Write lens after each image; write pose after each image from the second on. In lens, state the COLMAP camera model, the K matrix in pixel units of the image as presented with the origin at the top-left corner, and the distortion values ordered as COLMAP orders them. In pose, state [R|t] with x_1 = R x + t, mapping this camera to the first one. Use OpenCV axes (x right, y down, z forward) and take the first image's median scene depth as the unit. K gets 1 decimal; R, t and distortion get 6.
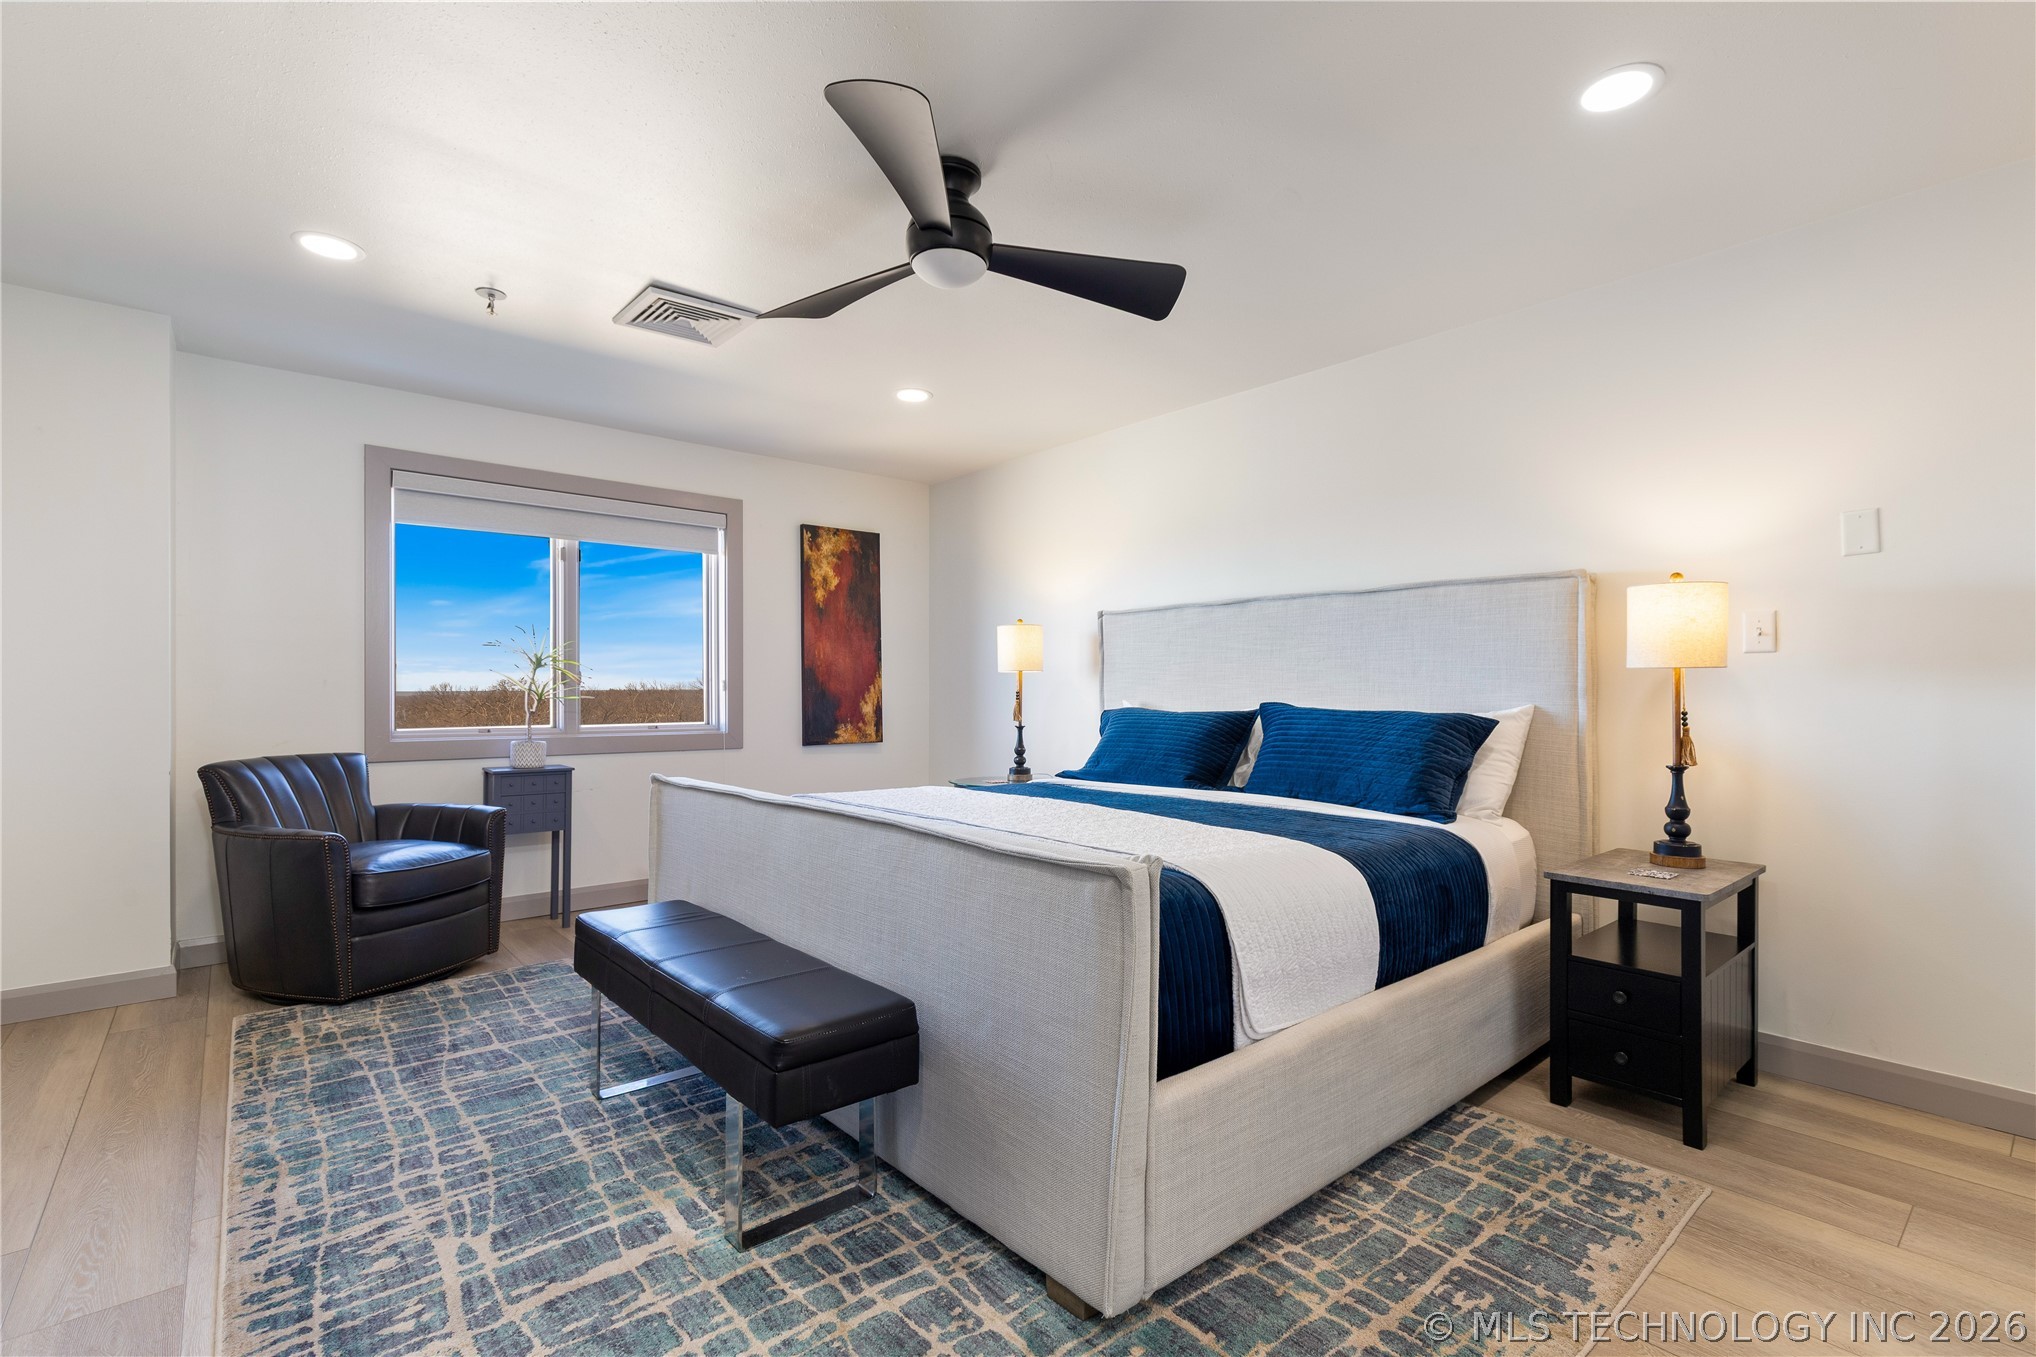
lens RADIAL K [[903.7, 0, 1036.2], [0, 903.7, 686.8], [0, 0, 1]] dist [0.009792, -0.000024]
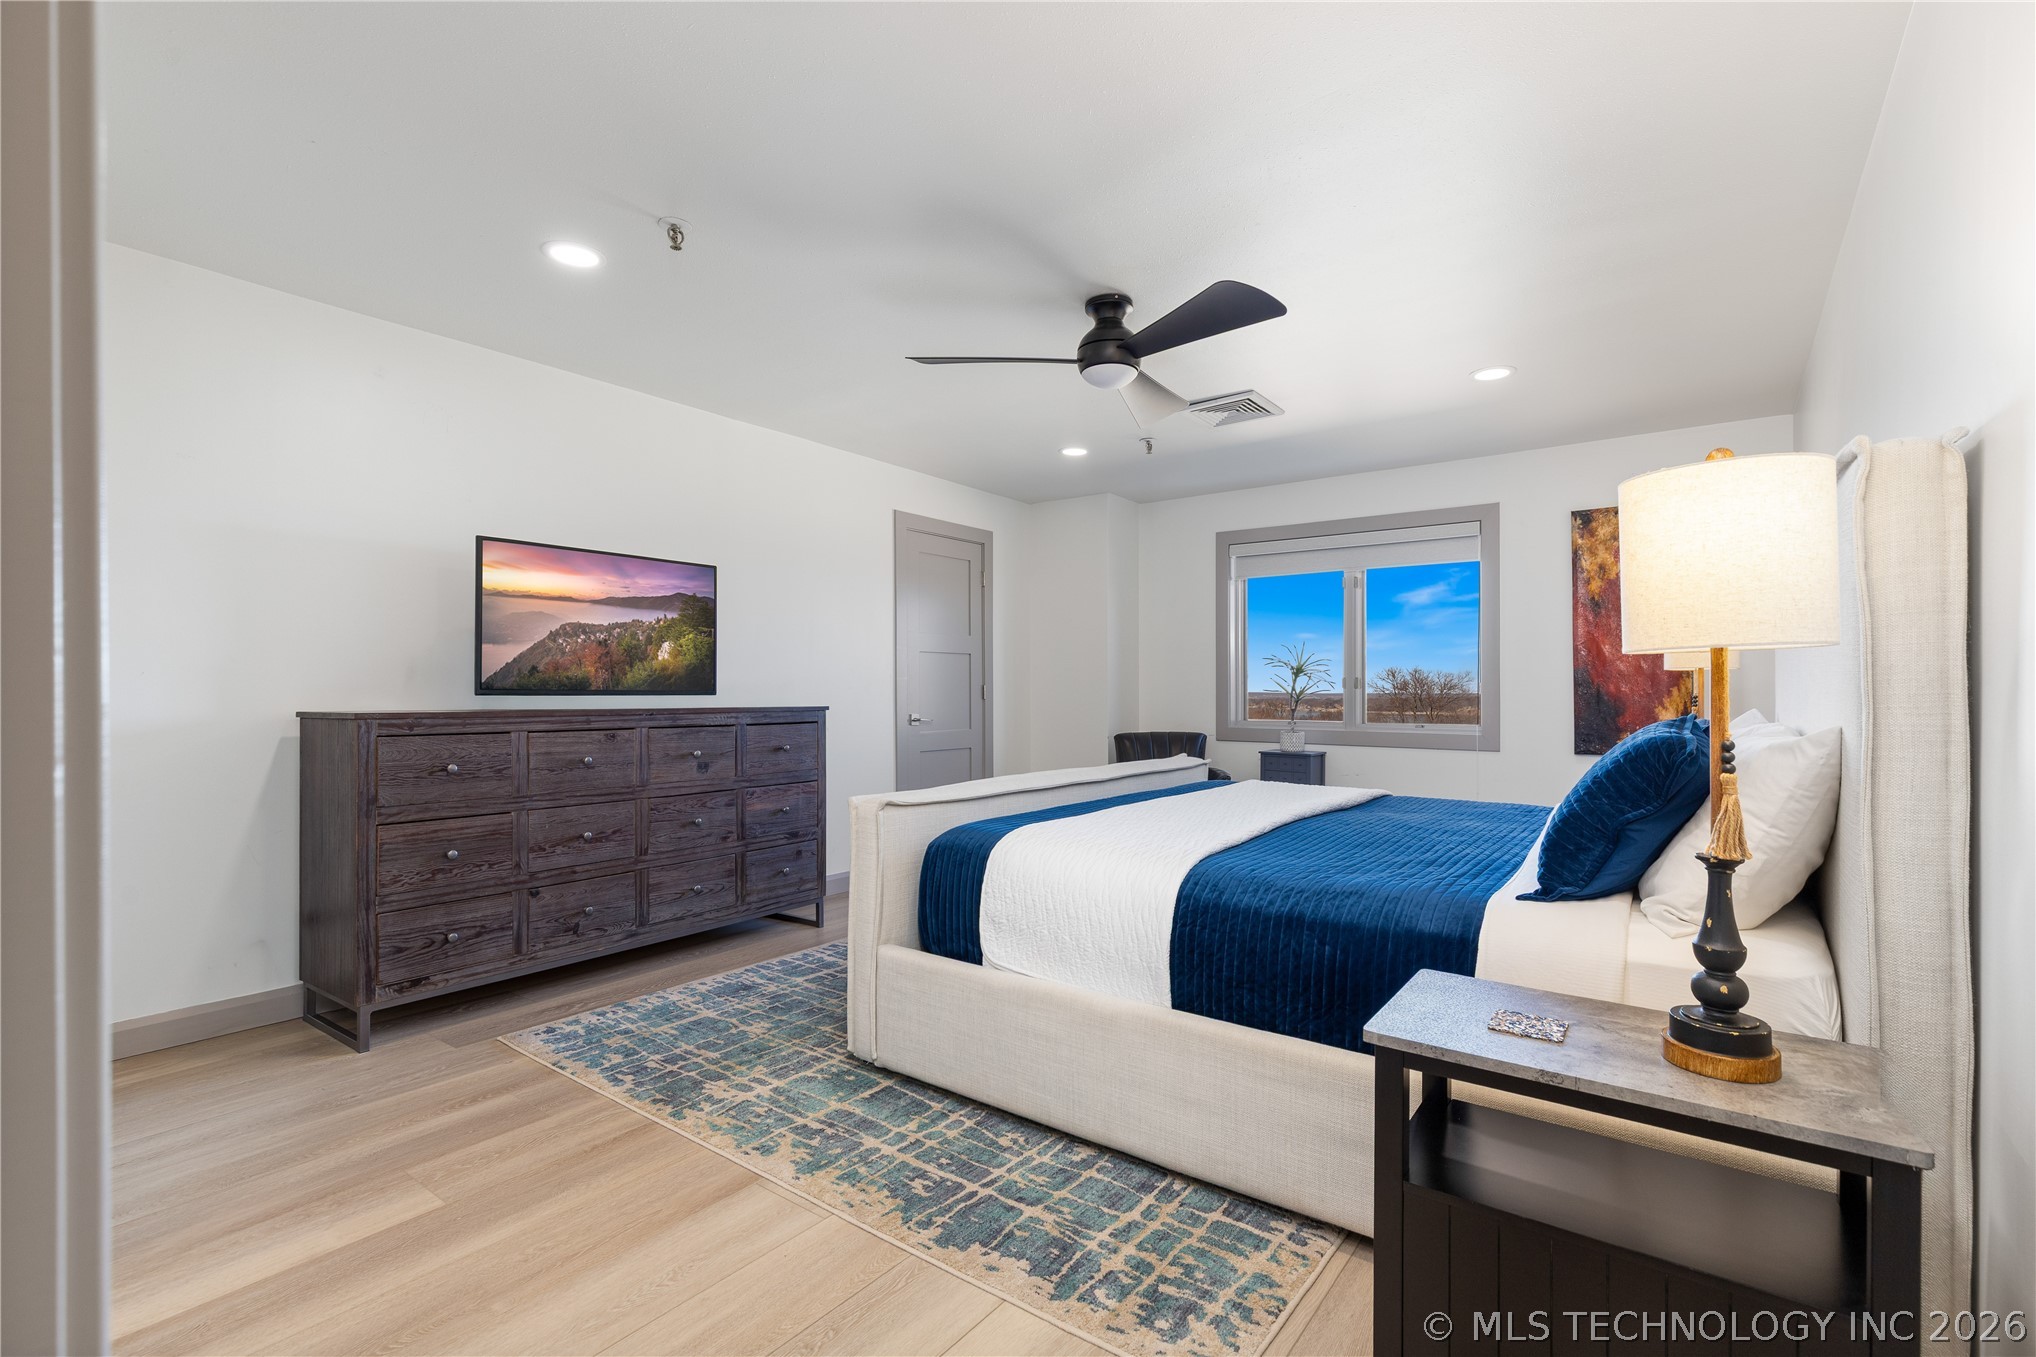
lens RADIAL K [[903.7, 0, 1027.9], [0, 903.7, 684.3], [0, 0, 1]] dist [0.009792, -0.000024]
pose [[0.233592, -0.009478, -0.972288, 1.222361], [0.003654, 0.999954, -0.008870, 0.002266], [0.972328, -0.001481, 0.233616, 0.607710]]
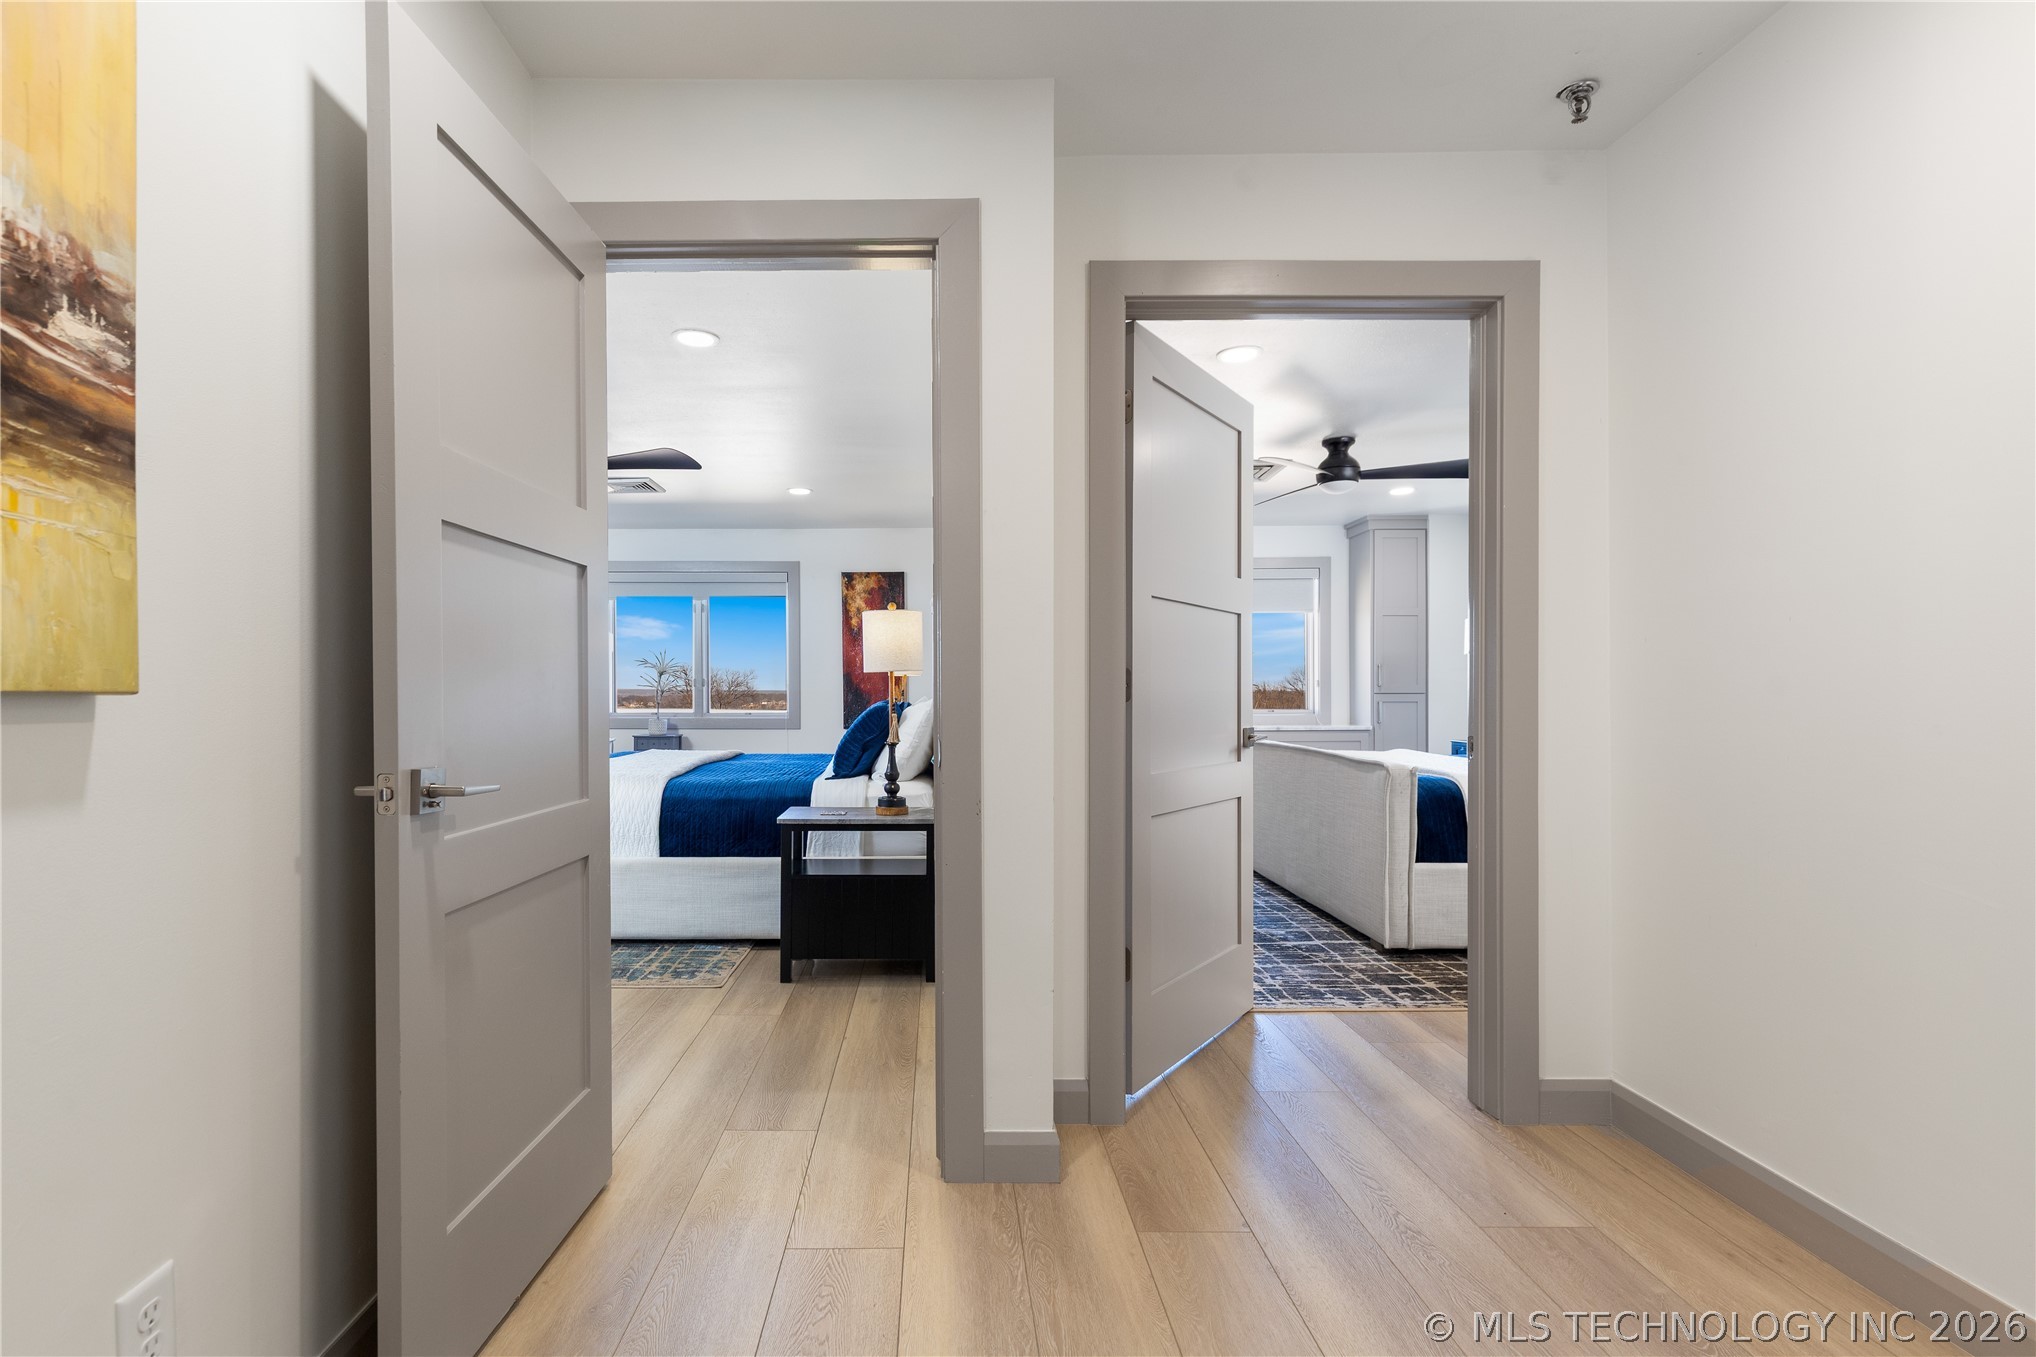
lens RADIAL K [[903.7, 0, 926.7], [0, 903.7, 699.4], [0, 0, 1]] dist [0.009792, -0.000024]
pose [[0.768858, 0.004480, -0.639404, 1.823822], [0.002346, 0.999949, 0.009827, 0.013569], [0.639416, -0.009055, 0.768808, -0.015866]]
